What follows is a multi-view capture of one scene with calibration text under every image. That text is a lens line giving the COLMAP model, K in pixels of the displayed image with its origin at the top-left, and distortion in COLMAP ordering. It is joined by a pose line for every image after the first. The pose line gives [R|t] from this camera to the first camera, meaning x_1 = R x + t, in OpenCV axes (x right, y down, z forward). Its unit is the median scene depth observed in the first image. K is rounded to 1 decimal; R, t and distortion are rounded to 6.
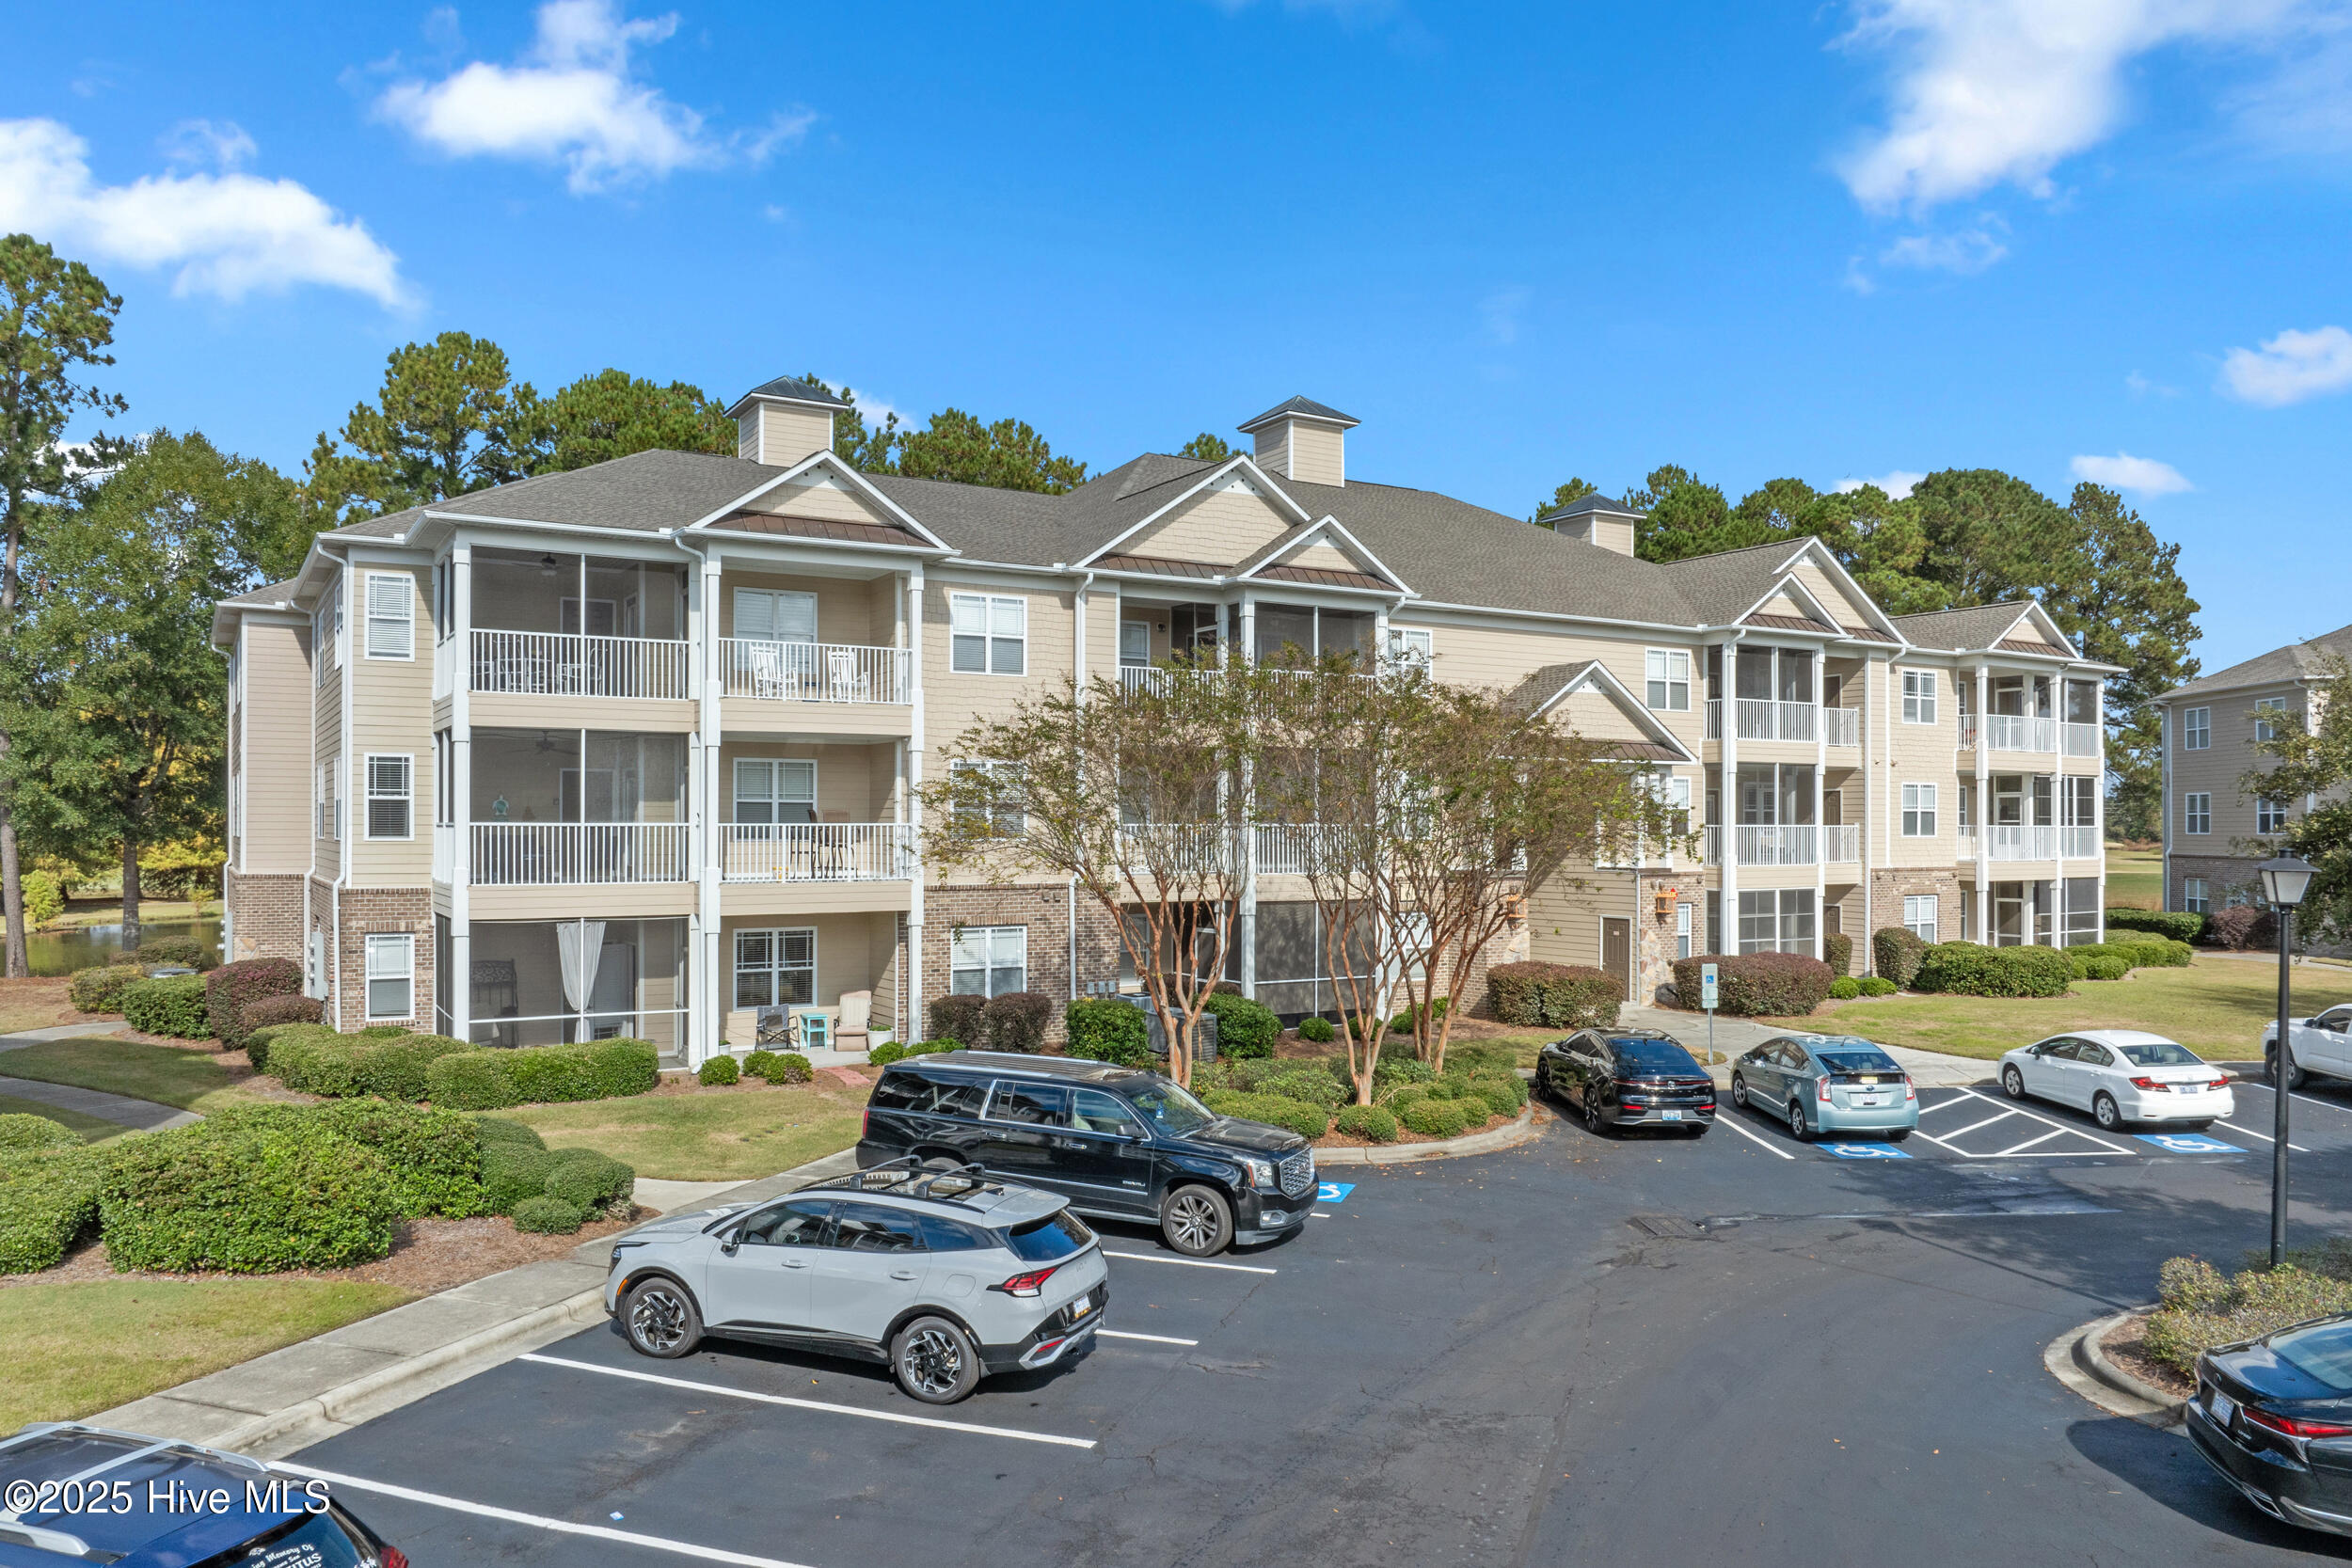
lens RADIAL K [[1649.9, 0, 1176.5], [0, 1649.9, 818.0], [0, 0, 1]] dist [-0.041790, -0.001564]
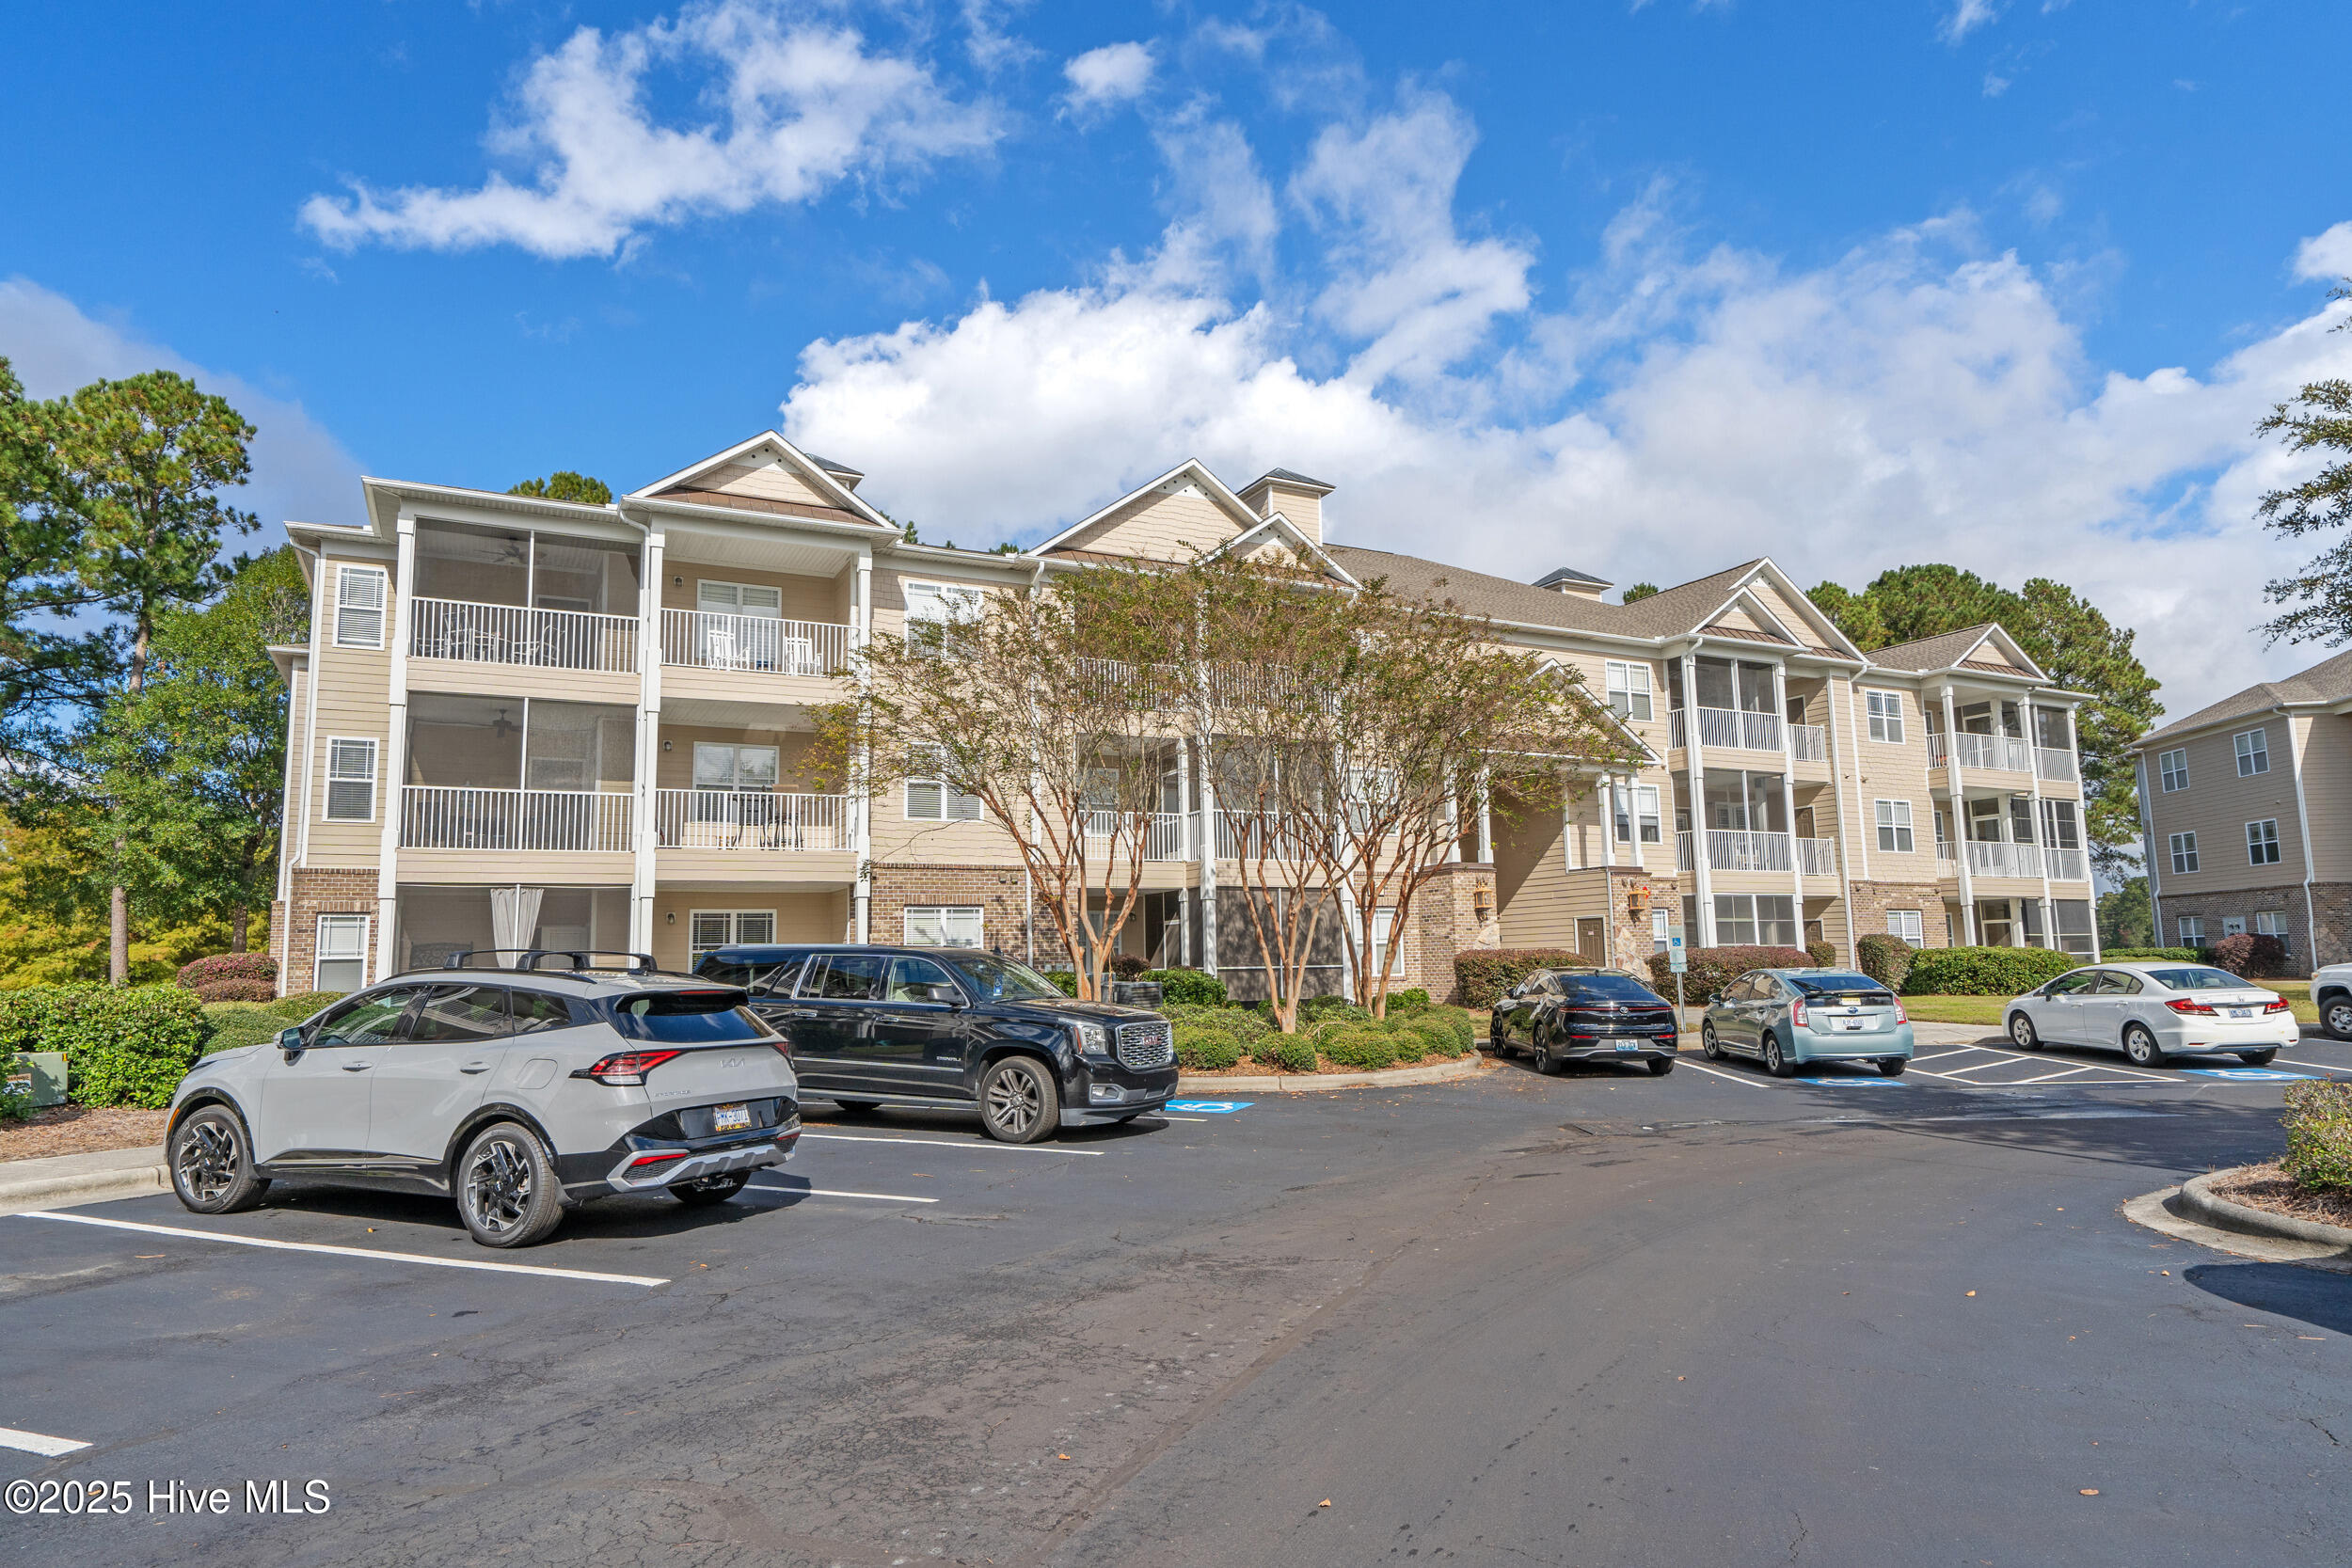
lens RADIAL K [[1382.7, 0, 1162.1], [0, 1382.7, 761.4], [0, 0, 1]] dist [0.005551, 0.003385]
pose [[0.997884, -0.025112, -0.059973, 0.056152], [0.016911, 0.990898, -0.133545, 0.072276], [0.062781, 0.132248, 0.989226, 0.122349]]
